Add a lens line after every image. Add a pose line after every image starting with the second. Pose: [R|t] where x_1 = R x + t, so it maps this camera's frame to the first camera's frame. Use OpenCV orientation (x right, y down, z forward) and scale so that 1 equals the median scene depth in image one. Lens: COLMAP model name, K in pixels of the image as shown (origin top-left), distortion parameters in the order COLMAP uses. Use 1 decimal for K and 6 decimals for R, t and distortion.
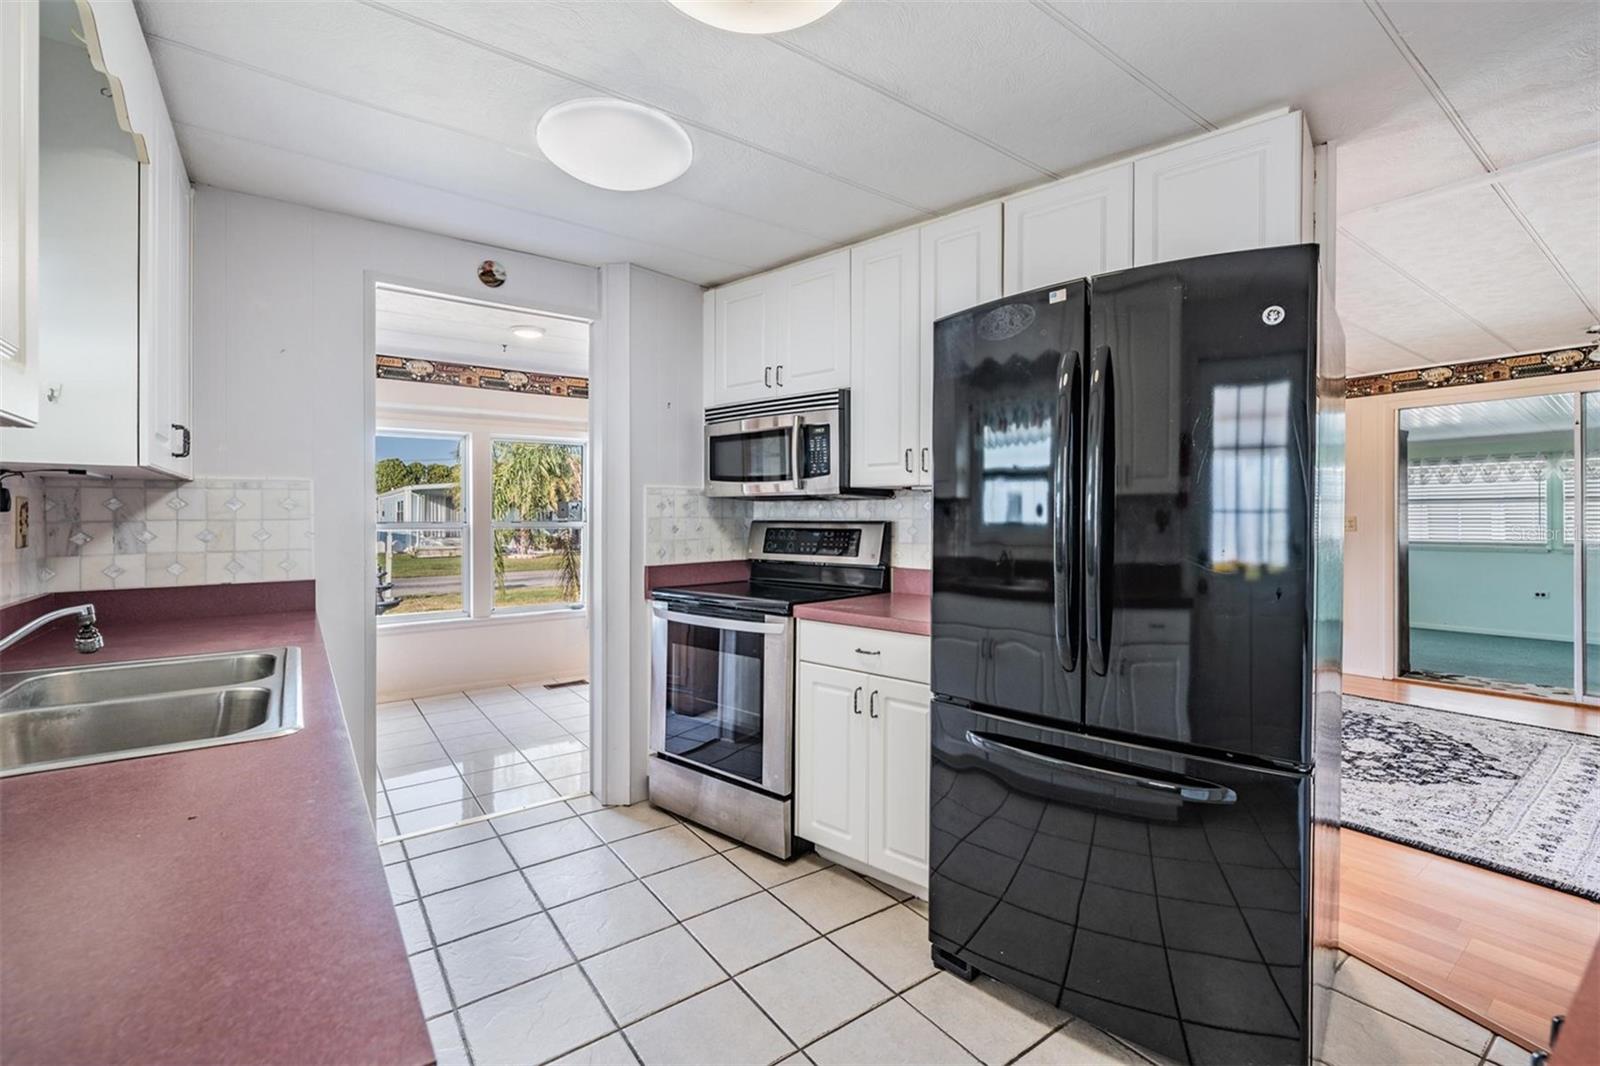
lens RADIAL K [[678.8, 0, 793.3], [0, 678.8, 520.1], [0, 0, 1]] dist [0.002147, -0.000649]
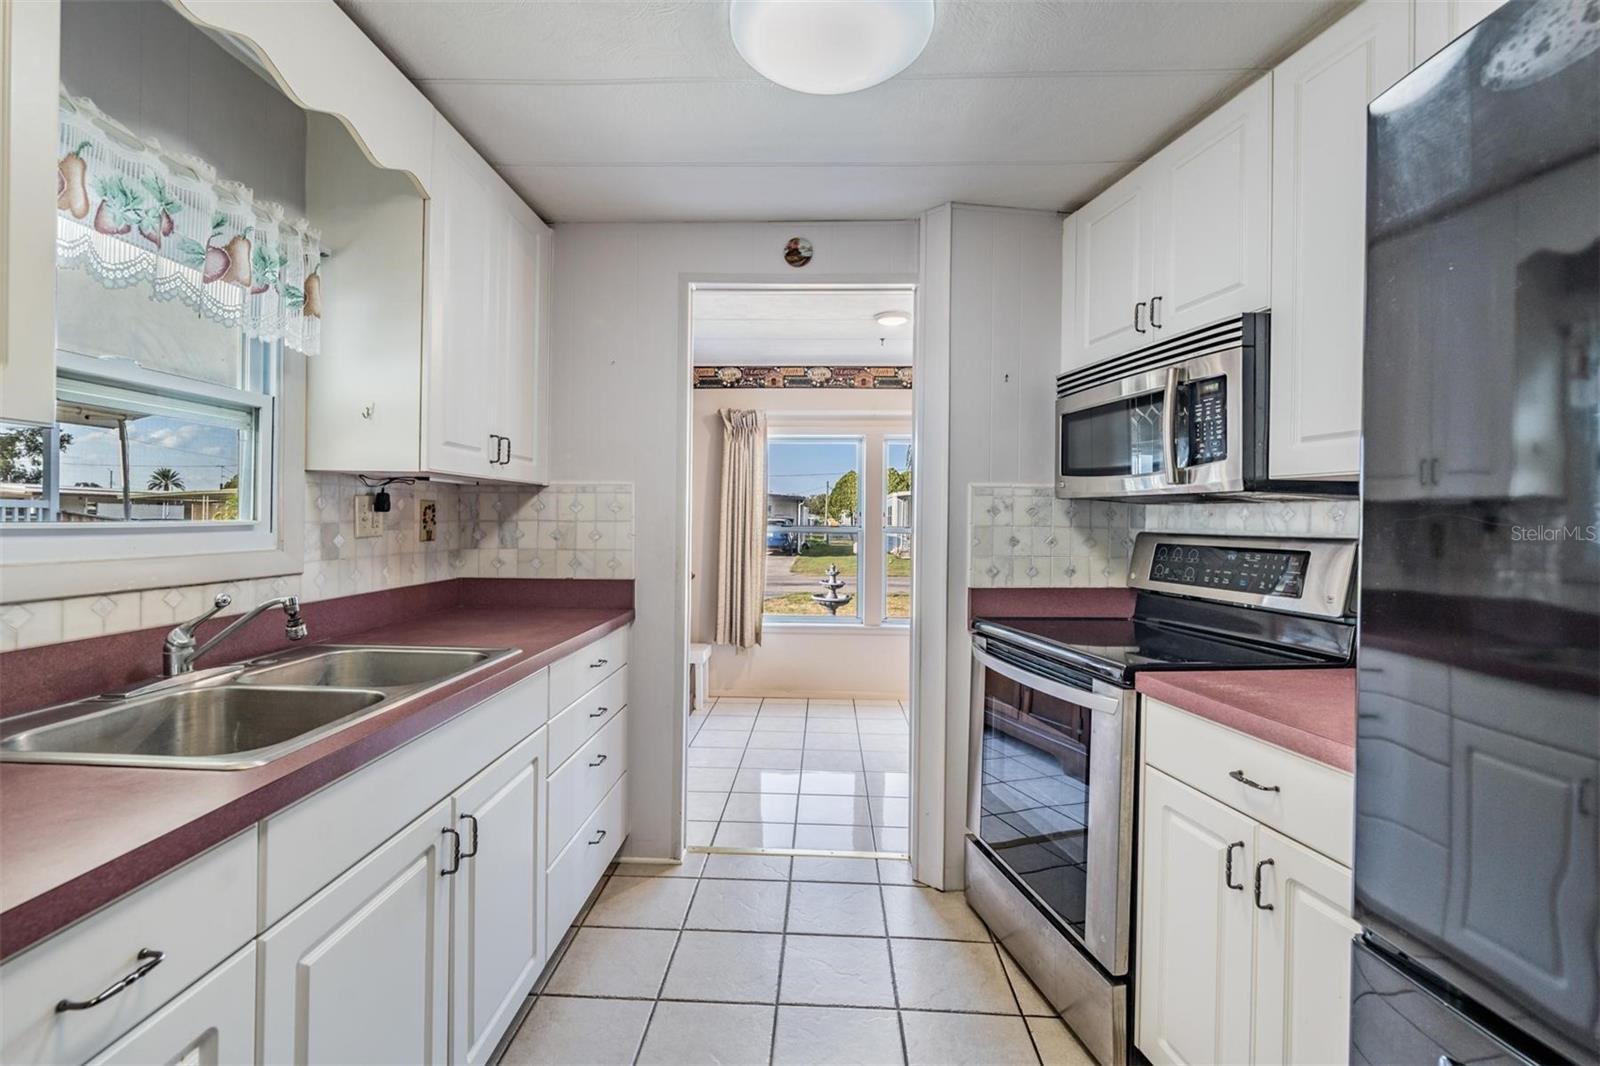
lens RADIAL K [[704.8, 0, 794.3], [0, 704.8, 517.1], [0, 0, 1]] dist [-0.003229, -0.000546]
pose [[0.787199, 0.009990, -0.616618, 0.132606], [-0.017776, 0.999821, -0.006497, -0.004591], [0.616443, 0.016075, 0.787236, 0.268082]]
